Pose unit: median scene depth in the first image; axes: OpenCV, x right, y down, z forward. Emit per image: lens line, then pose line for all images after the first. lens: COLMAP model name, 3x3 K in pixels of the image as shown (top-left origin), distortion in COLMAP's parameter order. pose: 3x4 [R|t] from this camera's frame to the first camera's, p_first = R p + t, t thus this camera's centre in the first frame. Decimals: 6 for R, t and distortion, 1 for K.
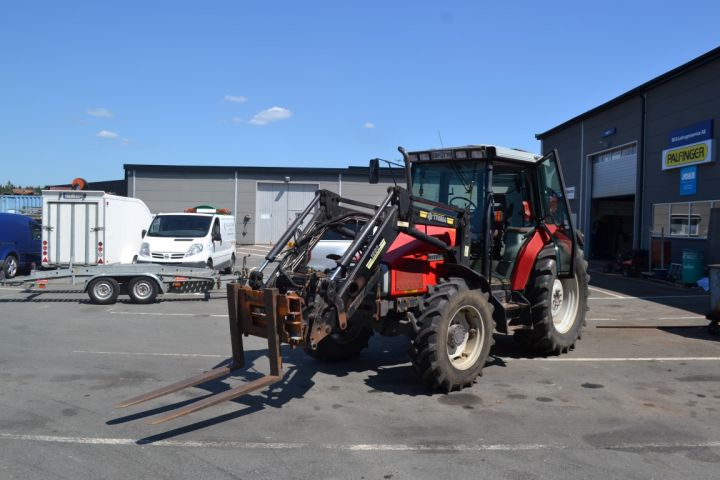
lens RADIAL K [[574.1, 0, 355.5], [0, 574.1, 239.3], [0, 0, 1]] dist [-0.084107, 0.015423]
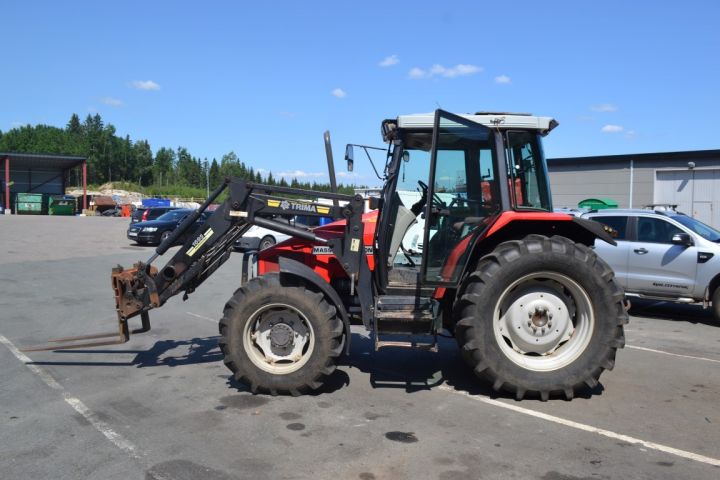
lens RADIAL K [[574.1, 0, 355.5], [0, 574.1, 239.3], [0, 0, 1]] dist [-0.084107, 0.015423]
pose [[0.670040, 0.023283, -0.741959, 0.855259], [-0.017001, 0.999727, 0.016019, -0.001549], [0.742130, 0.001881, 0.670254, 0.440327]]
